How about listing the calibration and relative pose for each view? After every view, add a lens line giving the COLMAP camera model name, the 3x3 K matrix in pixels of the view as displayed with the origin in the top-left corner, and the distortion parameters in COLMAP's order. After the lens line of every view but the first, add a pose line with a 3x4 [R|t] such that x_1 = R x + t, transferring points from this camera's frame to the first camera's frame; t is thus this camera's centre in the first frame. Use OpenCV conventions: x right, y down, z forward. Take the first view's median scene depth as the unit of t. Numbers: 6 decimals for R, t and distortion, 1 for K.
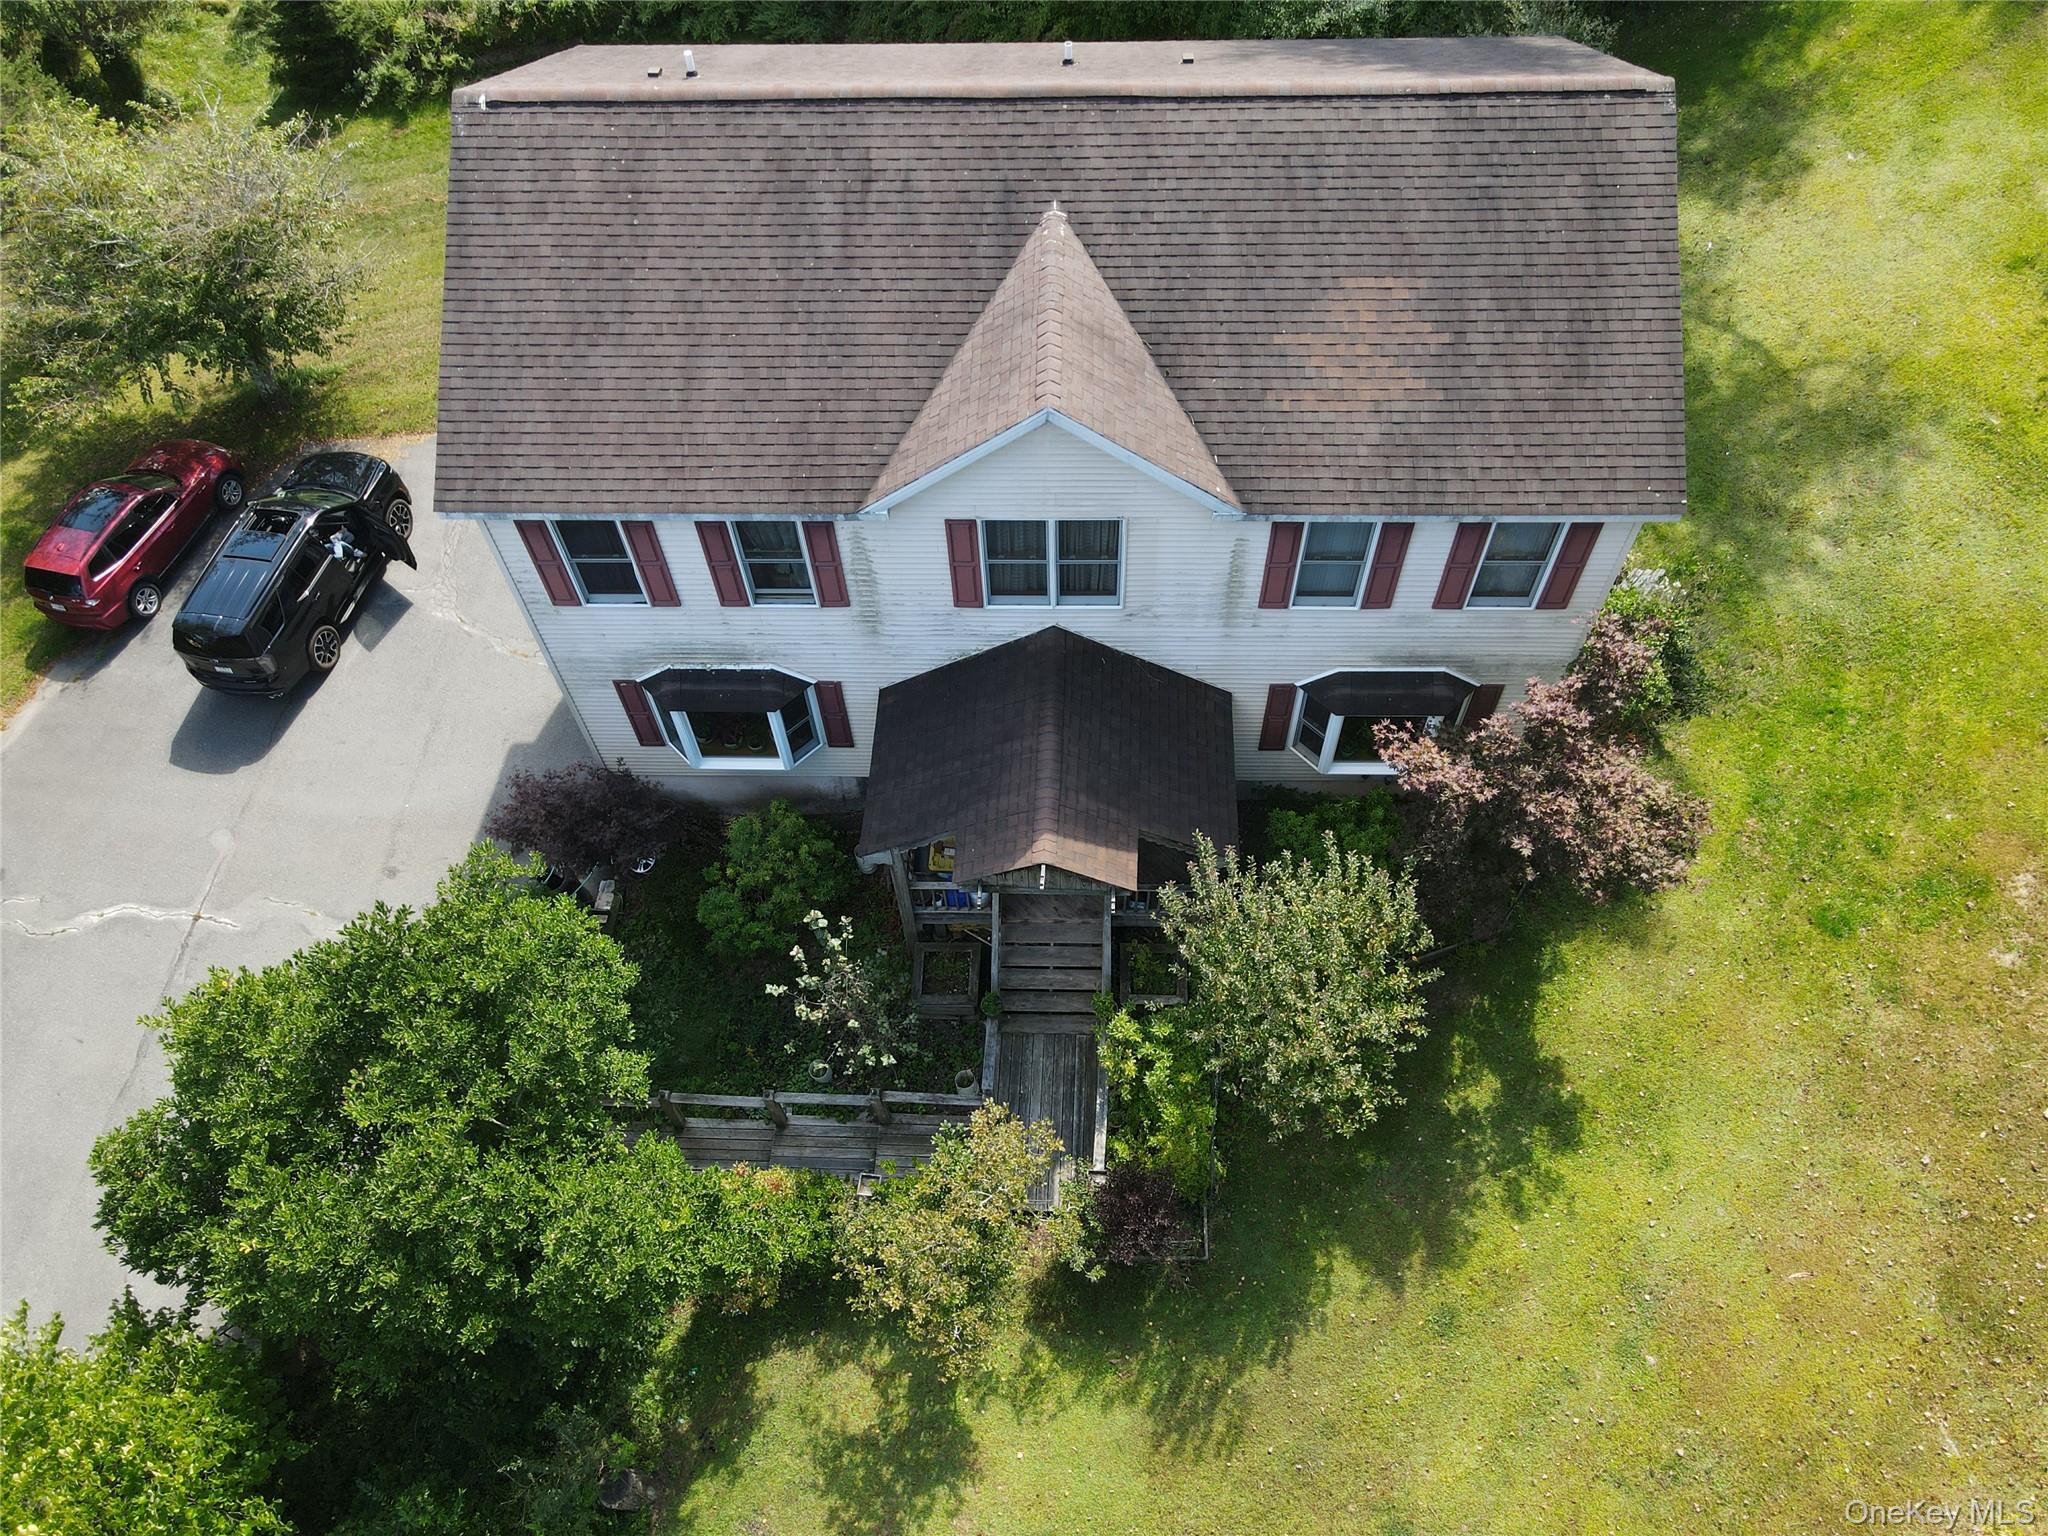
lens RADIAL K [[1479.2, 0, 1010.9], [0, 1479.2, 773.4], [0, 0, 1]] dist [-0.049235, 0.140369]
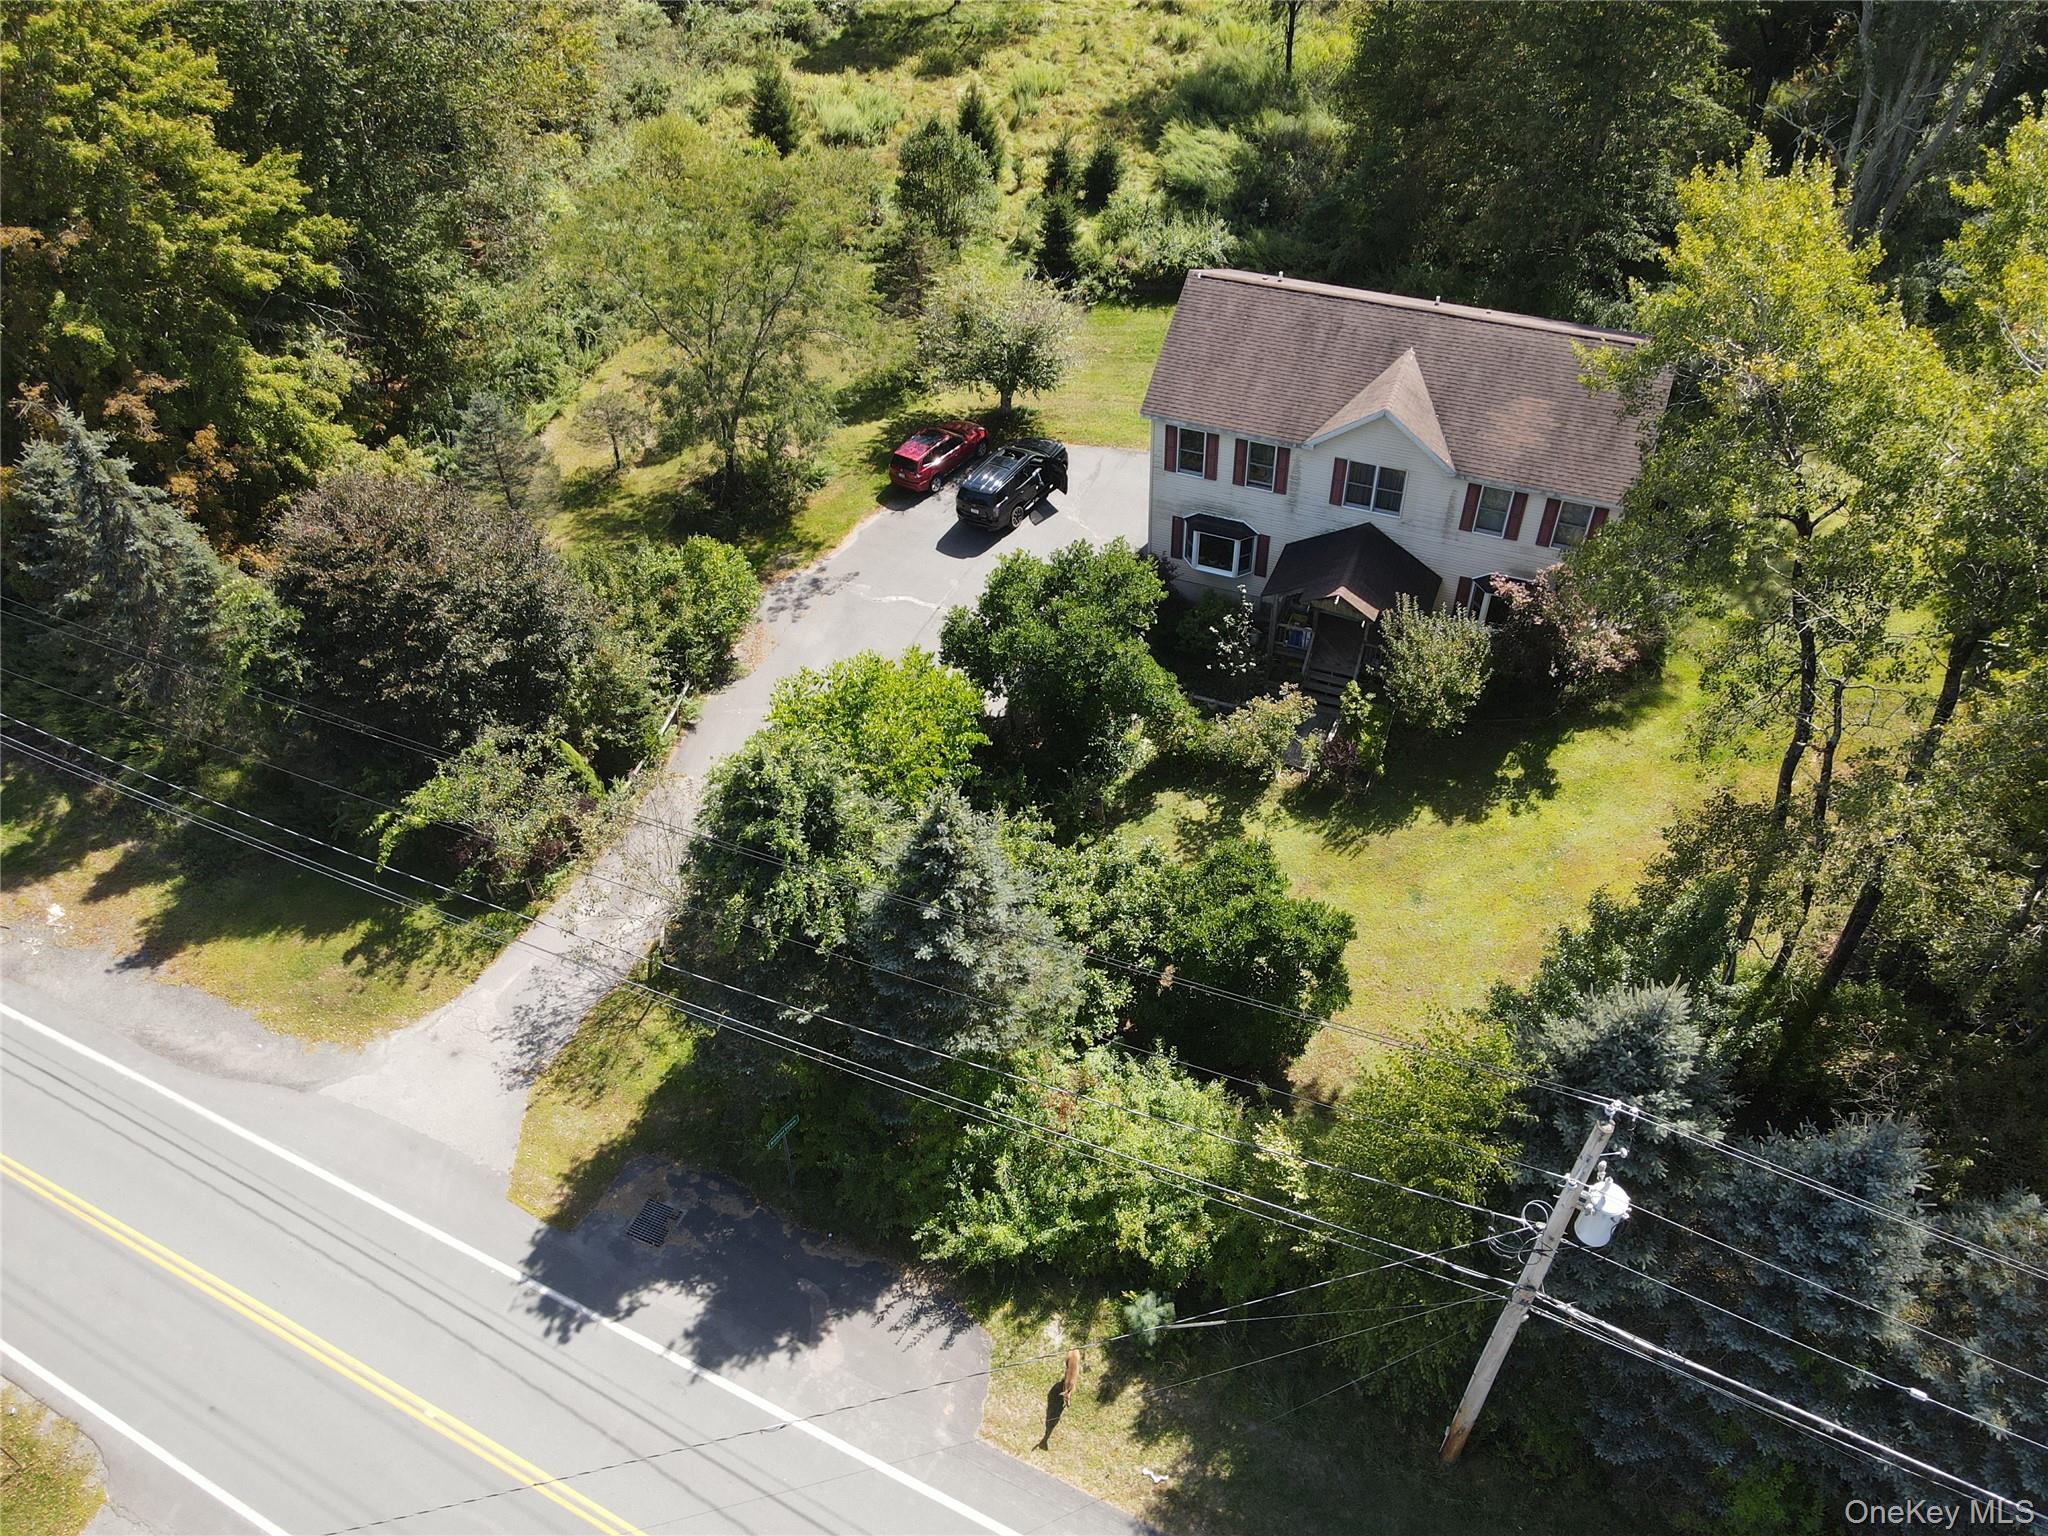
lens RADIAL K [[1482.7, 0, 1024.0], [0, 1482.7, 768.0], [0, 0, 1]] dist [-0.000912, 0.000249]
pose [[0.938455, 0.246530, -0.241920, 0.180770], [-0.287985, 0.945178, -0.153961, 0.788212], [0.190701, 0.214155, 0.958004, -1.263697]]
